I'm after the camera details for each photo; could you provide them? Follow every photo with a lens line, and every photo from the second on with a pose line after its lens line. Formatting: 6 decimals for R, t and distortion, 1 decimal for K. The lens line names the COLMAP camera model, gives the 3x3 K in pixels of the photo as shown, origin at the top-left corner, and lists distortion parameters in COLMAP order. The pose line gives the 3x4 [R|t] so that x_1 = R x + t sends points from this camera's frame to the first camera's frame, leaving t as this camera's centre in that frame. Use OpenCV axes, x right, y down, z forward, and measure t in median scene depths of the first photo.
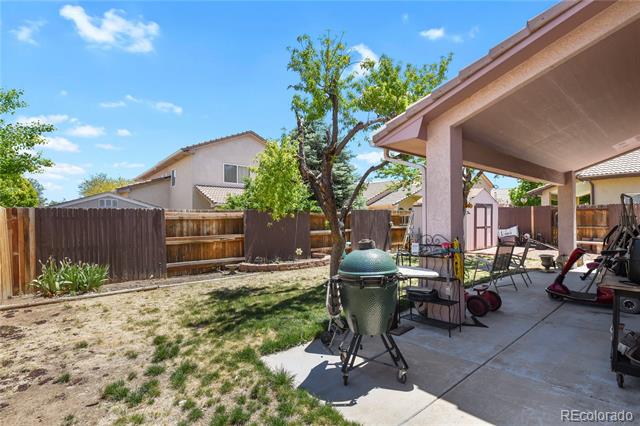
lens RADIAL K [[311.4, 0, 321.9], [0, 311.4, 208.7], [0, 0, 1]] dist [-0.004504, -0.005427]
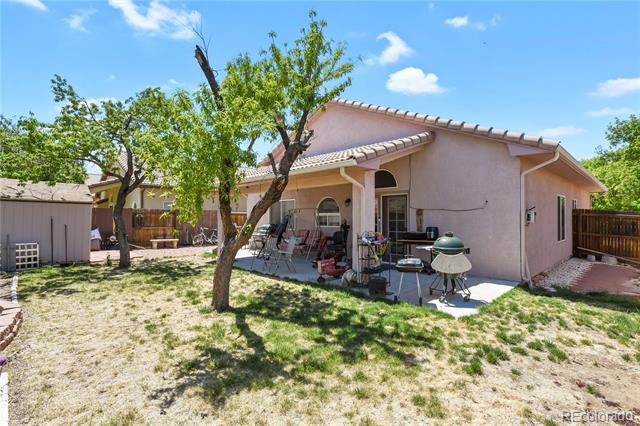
lens RADIAL K [[311.4, 0, 321.5], [0, 311.4, 216.4], [0, 0, 1]] dist [-0.004504, -0.005427]
pose [[-0.075201, 0.005476, 0.997153, -1.129003], [-0.025885, 0.999637, -0.007441, 0.023557], [-0.996832, -0.026371, -0.075032, 1.257083]]
